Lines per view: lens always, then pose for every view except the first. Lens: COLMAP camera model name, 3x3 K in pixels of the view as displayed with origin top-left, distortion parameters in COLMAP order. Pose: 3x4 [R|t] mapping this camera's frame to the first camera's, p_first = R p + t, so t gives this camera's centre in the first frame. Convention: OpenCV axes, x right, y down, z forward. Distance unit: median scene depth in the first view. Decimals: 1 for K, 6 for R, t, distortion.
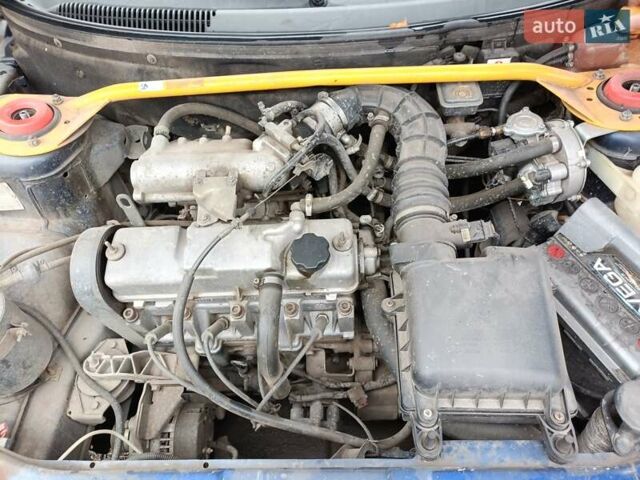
lens RADIAL K [[495.8, 0, 316.1], [0, 495.8, 241.9], [0, 0, 1]] dist [0.032884, -0.055132]
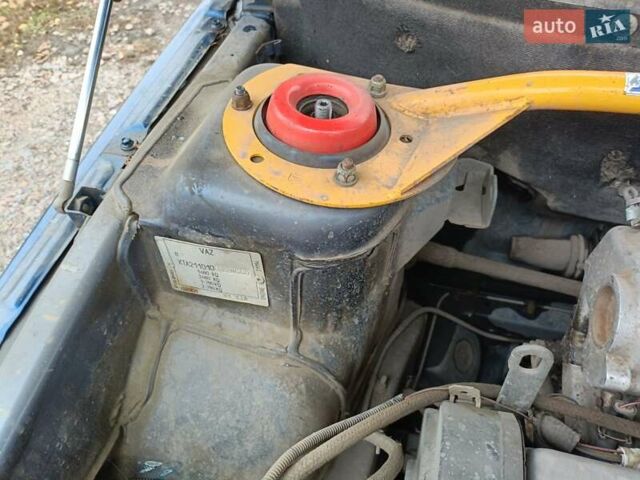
lens RADIAL K [[495.8, 0, 316.1], [0, 495.8, 241.9], [0, 0, 1]] dist [0.032884, -0.055132]
pose [[0.960304, 0.204438, -0.189795, -0.475329], [-0.213757, 0.976433, -0.029780, -0.121306], [0.179234, 0.069168, 0.981372, 0.562763]]
